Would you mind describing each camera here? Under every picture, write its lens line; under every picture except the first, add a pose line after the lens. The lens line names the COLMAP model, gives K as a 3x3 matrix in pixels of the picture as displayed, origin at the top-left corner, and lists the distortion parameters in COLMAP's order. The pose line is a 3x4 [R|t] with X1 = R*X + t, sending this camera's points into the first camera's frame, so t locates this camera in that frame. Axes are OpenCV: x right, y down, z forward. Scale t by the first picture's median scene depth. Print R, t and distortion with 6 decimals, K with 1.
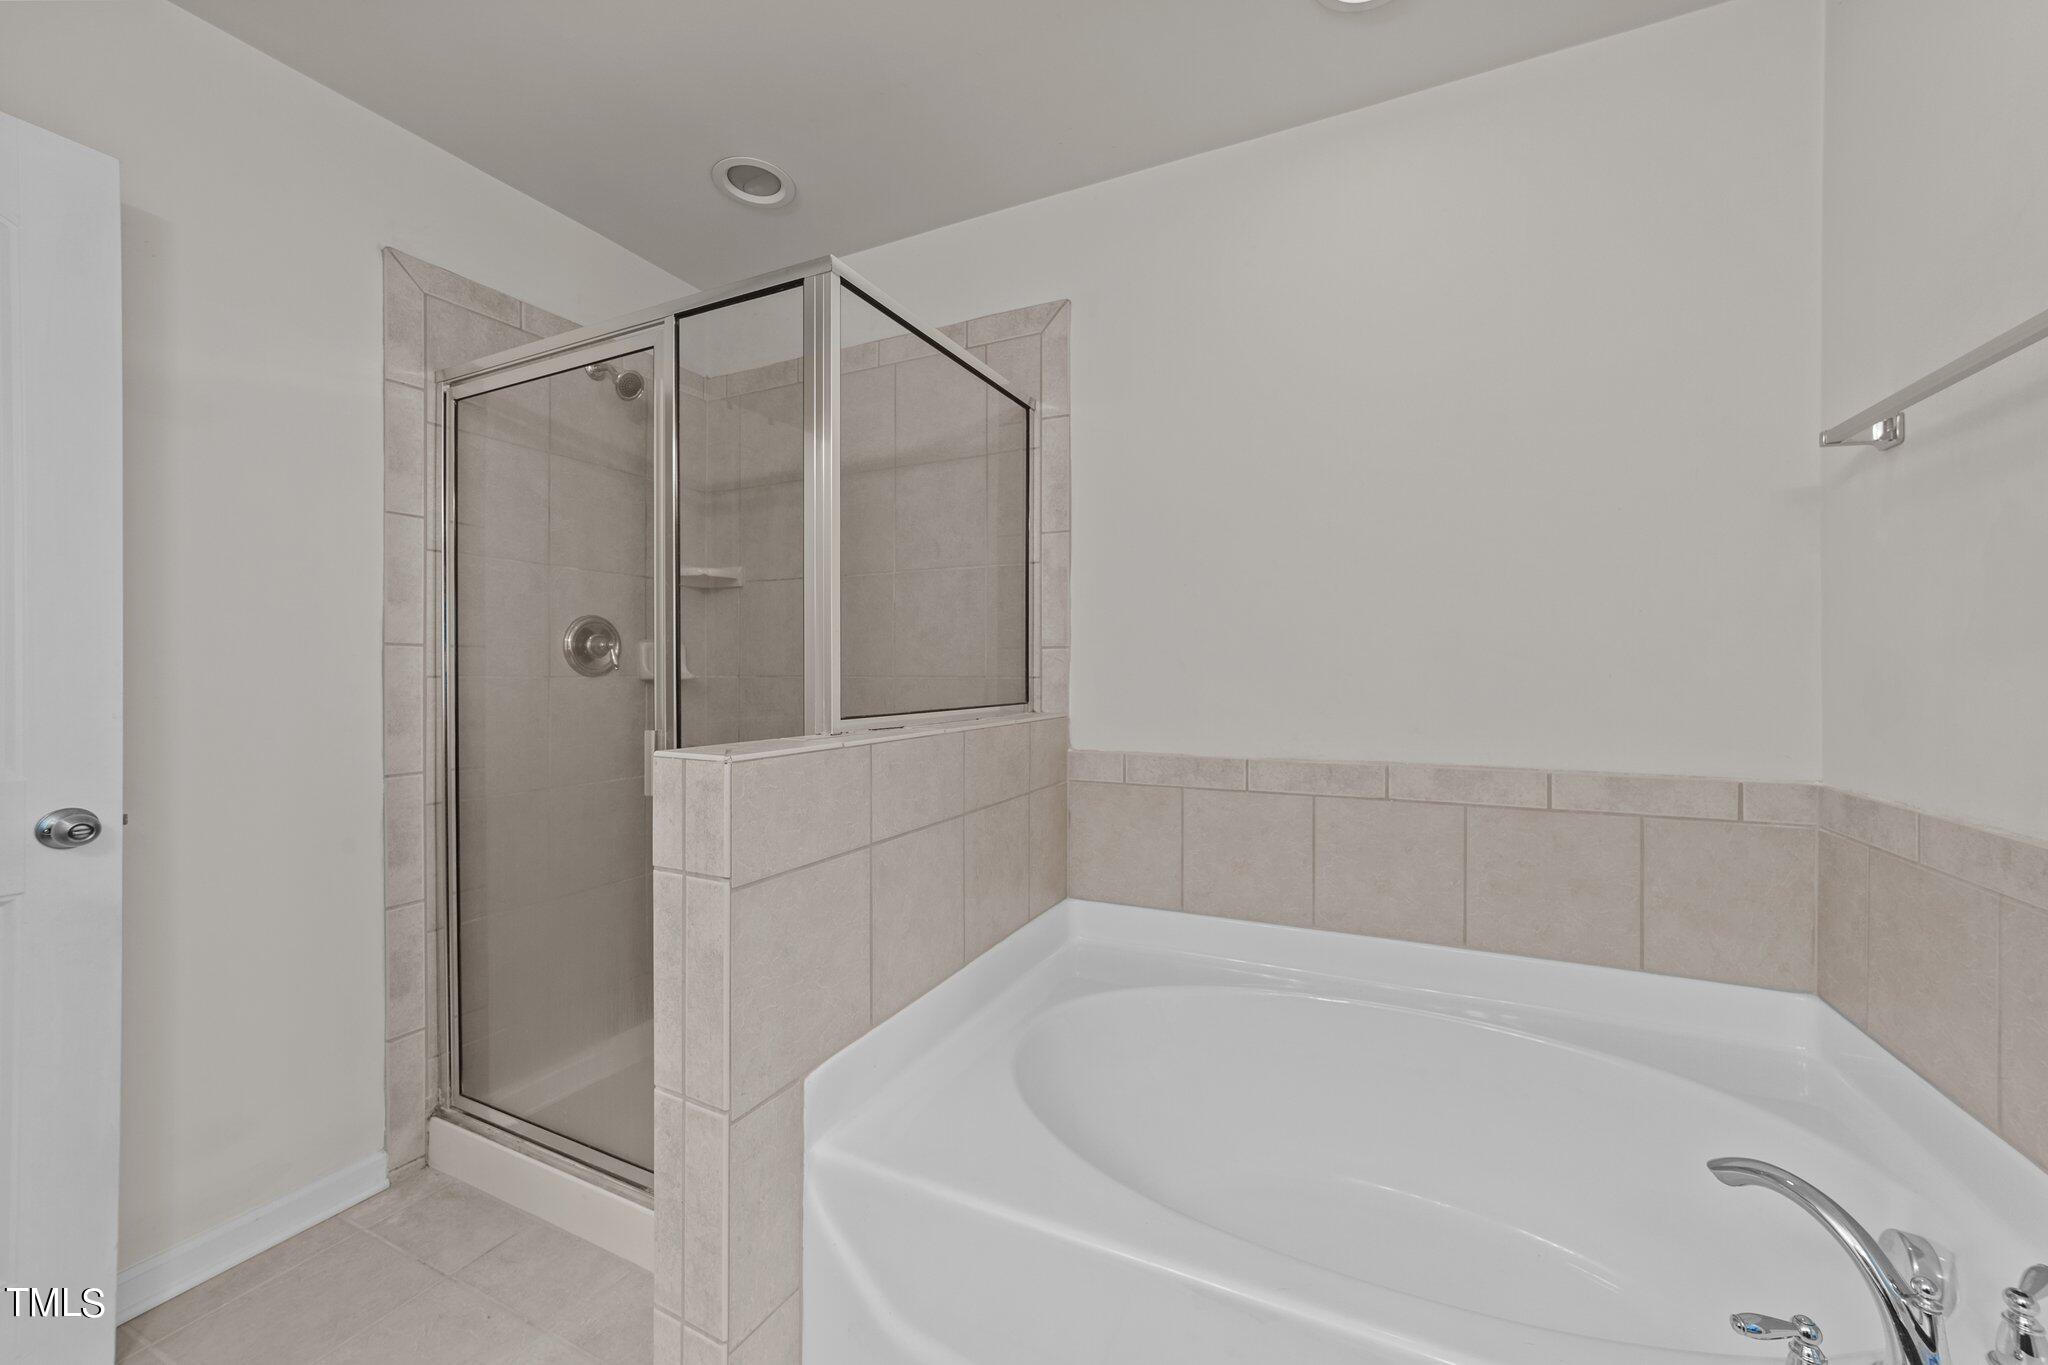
lens RADIAL K [[789.4, 0, 1033.9], [0, 789.4, 668.8], [0, 0, 1]] dist [-0.011525, 0.006303]
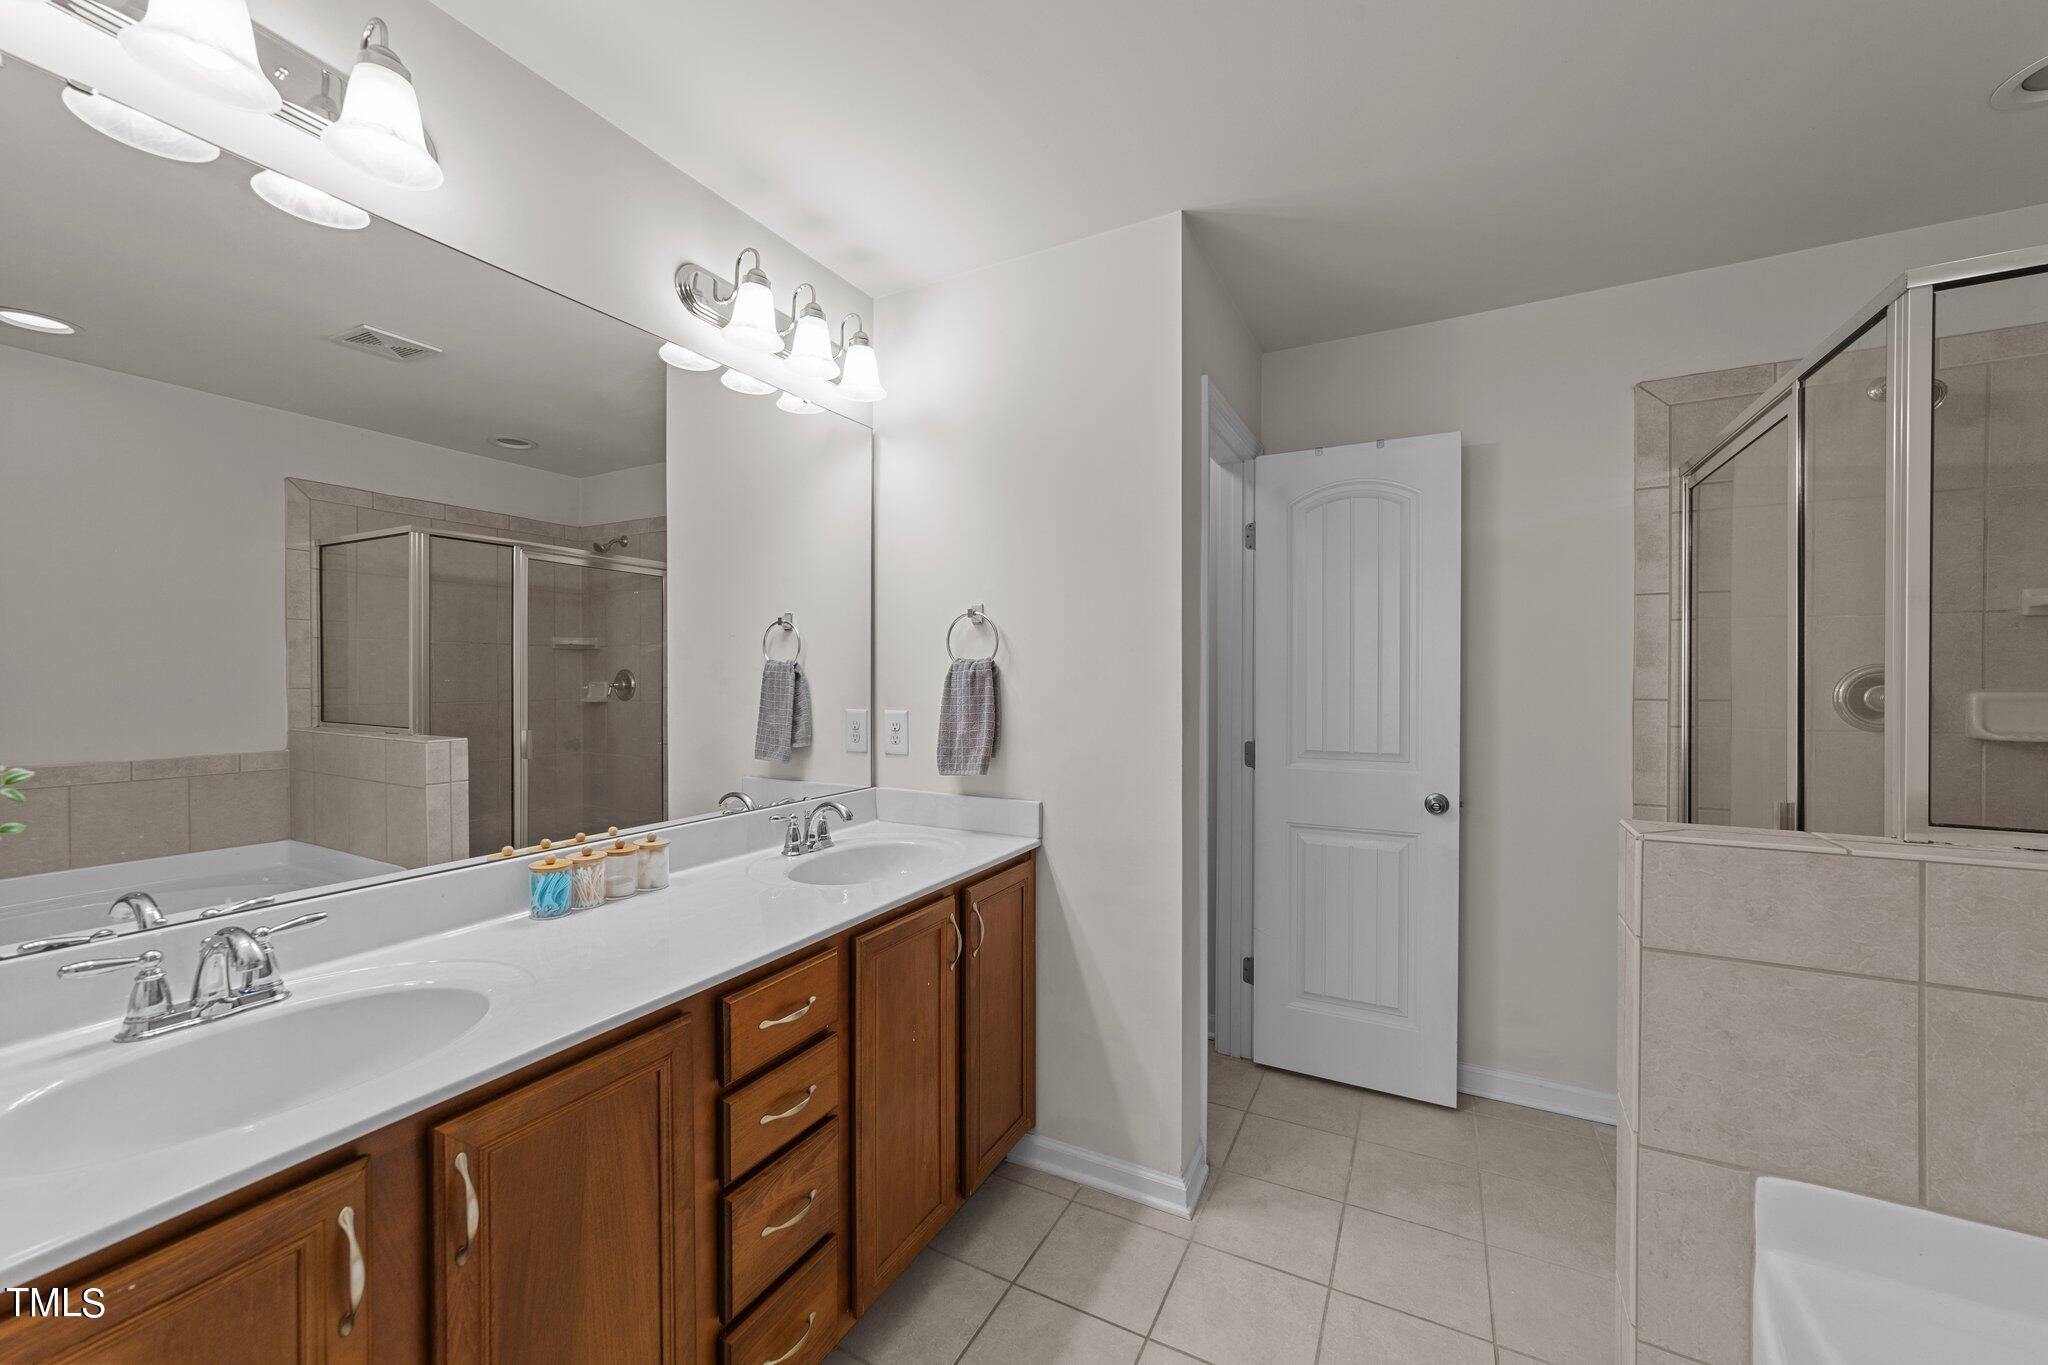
lens RADIAL K [[789.4, 0, 1039.3], [0, 789.4, 685.5], [0, 0, 1]] dist [-0.011525, 0.006303]
pose [[-0.018541, 0.013606, -0.999736, 0.453014], [0.000517, 0.999907, 0.013598, -0.072001], [0.999828, -0.000264, -0.018546, 0.068507]]
